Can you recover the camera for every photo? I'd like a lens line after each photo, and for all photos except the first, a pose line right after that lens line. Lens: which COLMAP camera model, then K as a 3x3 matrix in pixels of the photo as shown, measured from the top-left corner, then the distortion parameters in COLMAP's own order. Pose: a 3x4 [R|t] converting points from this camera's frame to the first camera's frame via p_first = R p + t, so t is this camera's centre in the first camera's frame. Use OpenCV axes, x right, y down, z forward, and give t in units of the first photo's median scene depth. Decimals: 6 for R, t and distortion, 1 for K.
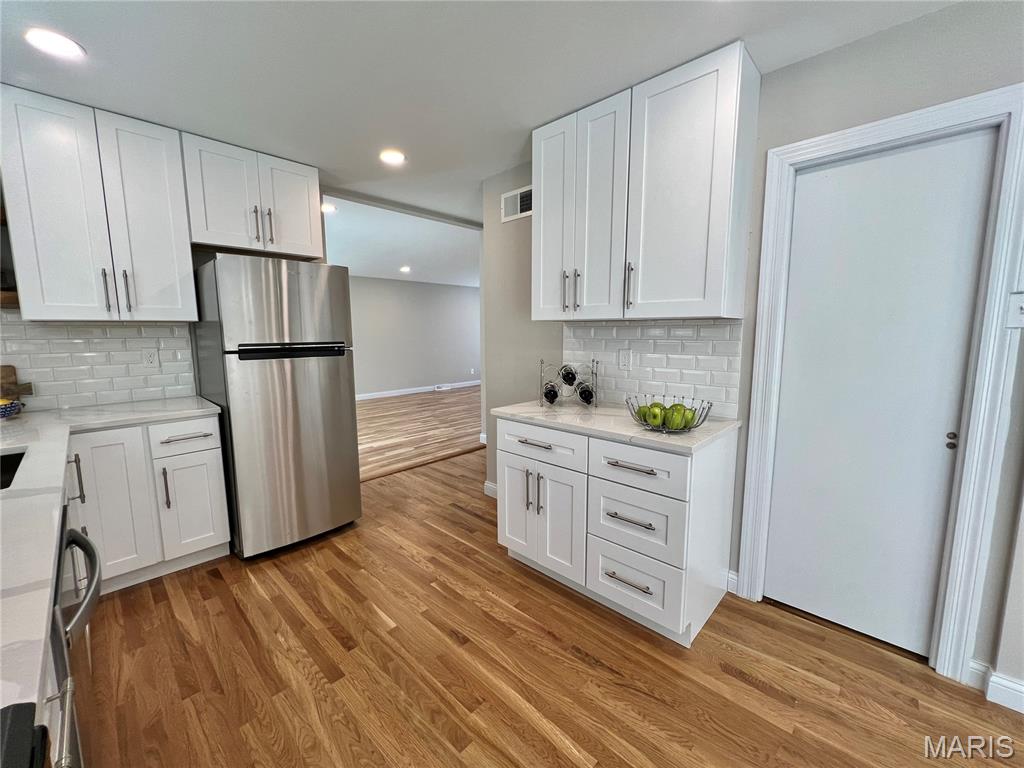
lens RADIAL K [[410.3, 0, 510.4], [0, 410.3, 382.8], [0, 0, 1]] dist [-0.001442, -0.000285]
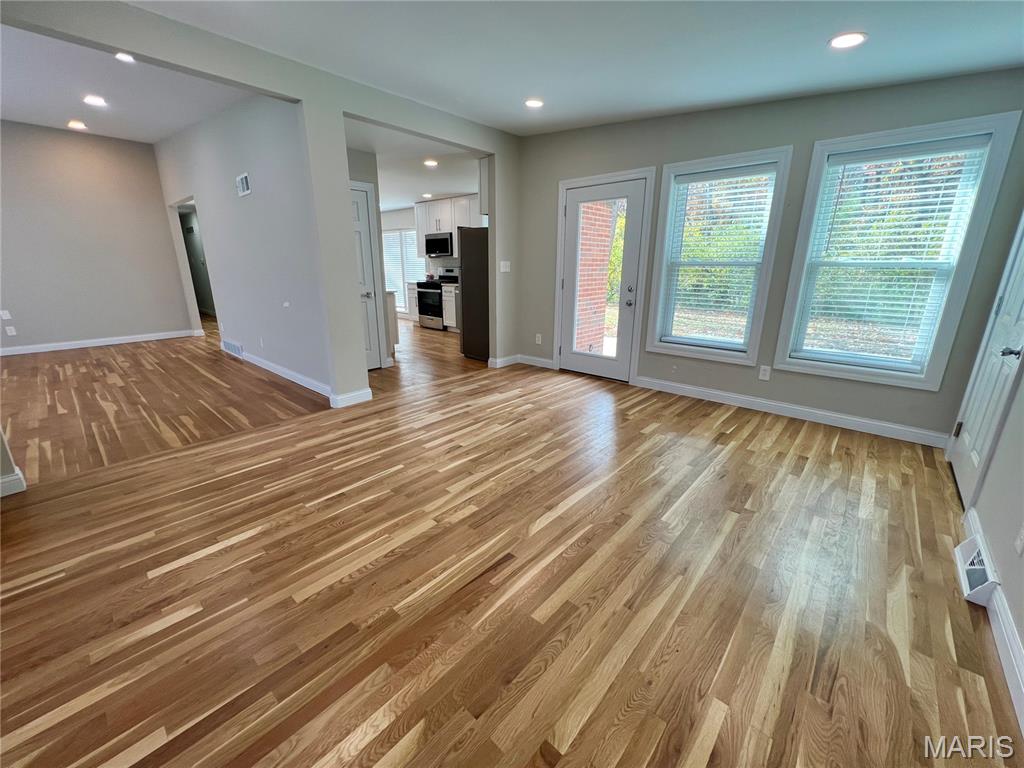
lens RADIAL K [[410.3, 0, 509.3], [0, 410.3, 380.6], [0, 0, 1]] dist [-0.001442, -0.000285]
pose [[-0.999383, 0.005317, -0.034717, -0.744729], [-0.008642, 0.920850, 0.389821, -0.482773], [0.034041, 0.389880, -0.920236, 4.097072]]
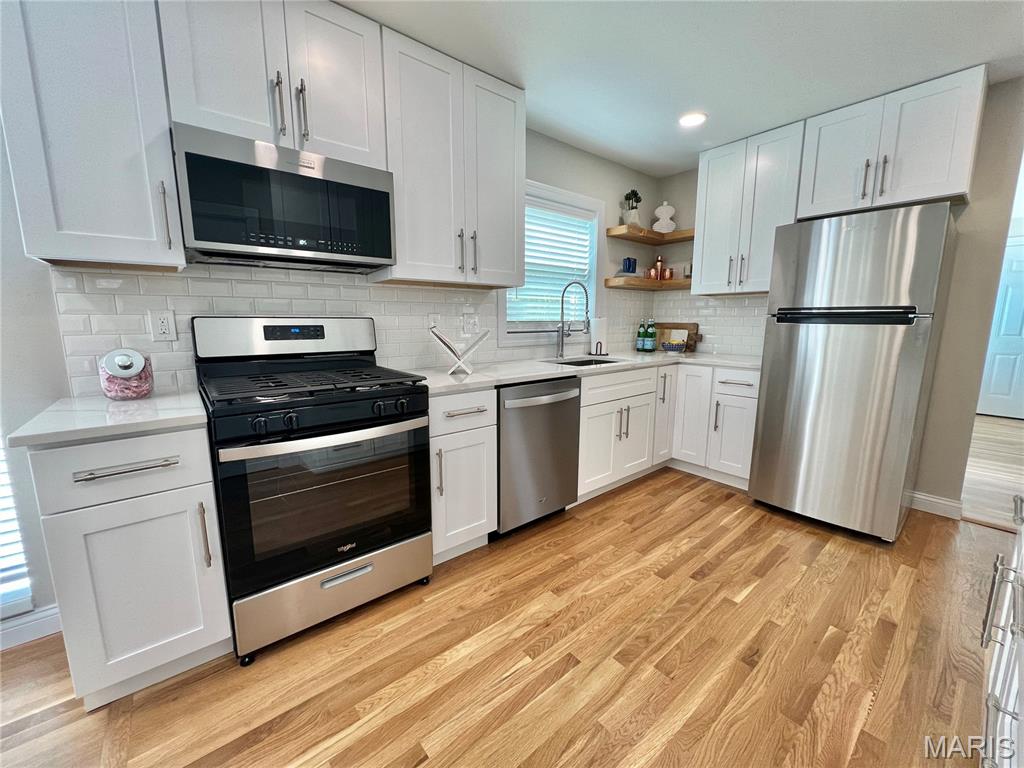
lens RADIAL K [[410.3, 0, 512.5], [0, 410.3, 383.6], [0, 0, 1]] dist [-0.001442, -0.000285]
pose [[-0.109071, 0.162065, -0.980734, 0.571768], [-0.126333, 0.976359, 0.175392, -0.000037], [0.985973, 0.143030, -0.086018, 0.457439]]
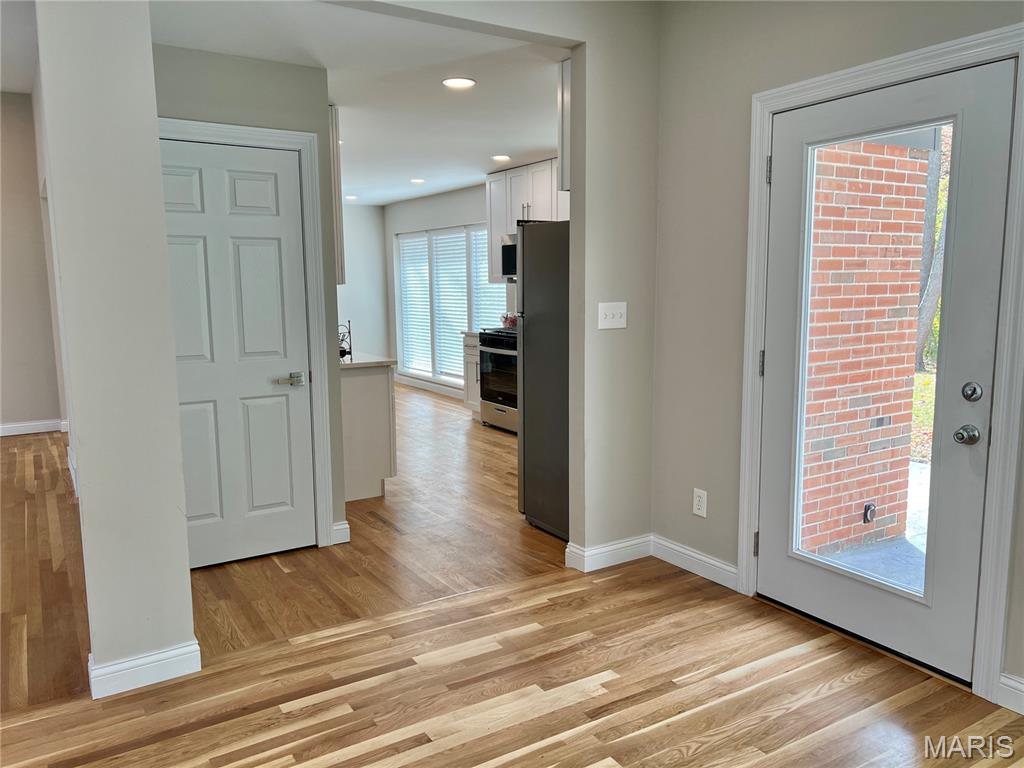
lens RADIAL K [[763.8, 0, 514.1], [0, 763.8, 384.2], [0, 0, 1]] dist [0.054626, -0.055041]
pose [[-0.969751, -0.024463, 0.242868, -1.021330], [0.038772, 0.966897, 0.252203, -0.459217], [-0.240998, 0.253991, -0.936701, 3.364088]]
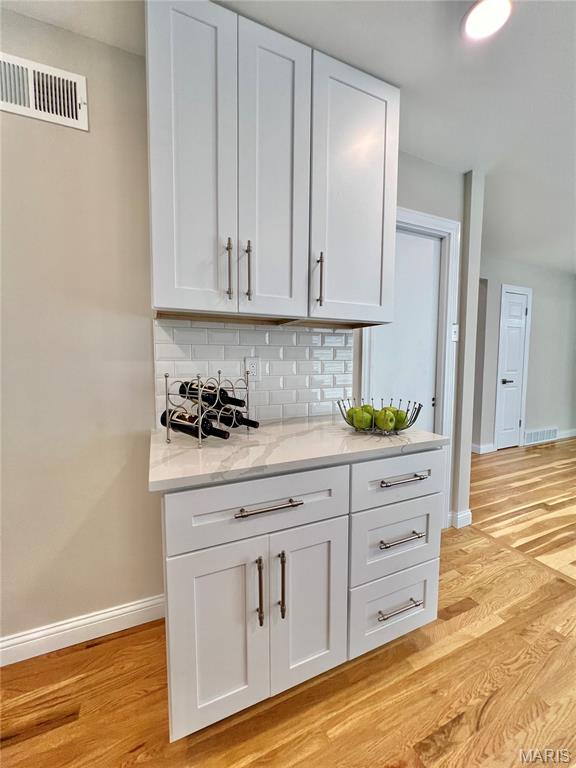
lens RADIAL K [[307.7, 0, 289.7], [0, 307.7, 382.9], [0, 0, 1]] dist [-0.001442, -0.000285]
pose [[0.379019, -0.067854, 0.922898, -0.335655], [0.116247, 0.992899, 0.025259, -0.041377], [-0.918058, 0.097710, 0.384216, 0.795037]]
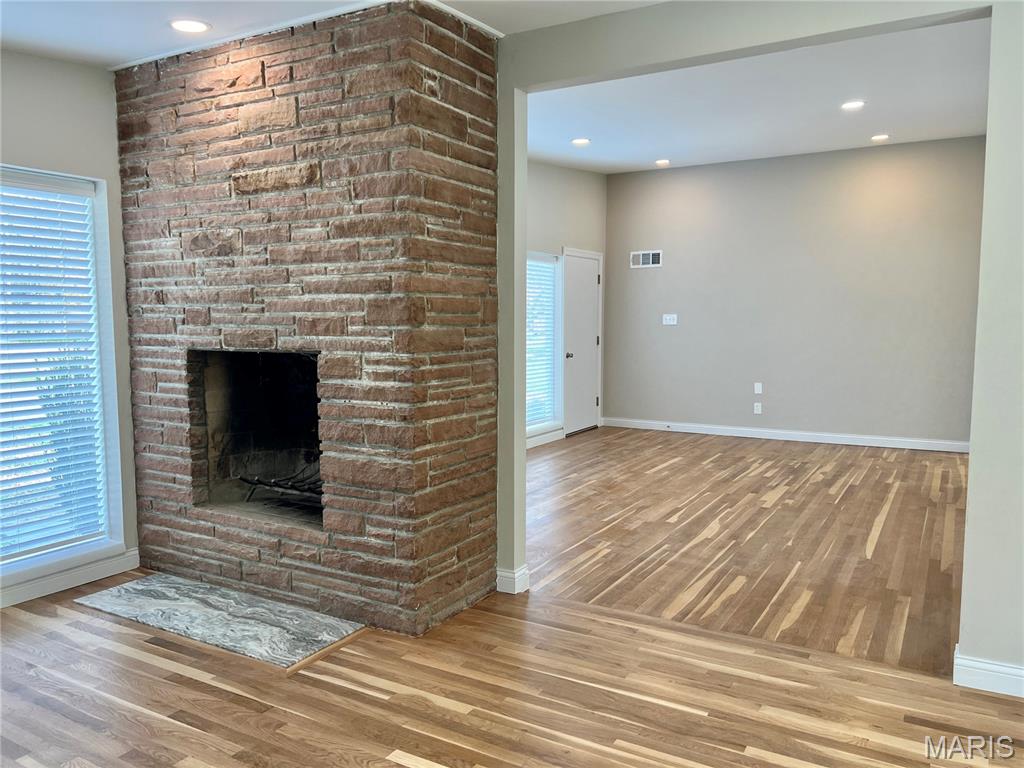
lens RADIAL K [[763.8, 0, 512.2], [0, 763.8, 381.7], [0, 0, 1]] dist [0.054626, -0.055041]
pose [[-0.233744, -0.080188, 0.968986, -1.173739], [0.124751, 0.985883, 0.111679, -0.455164], [-0.964262, 0.146987, -0.220441, 3.463057]]
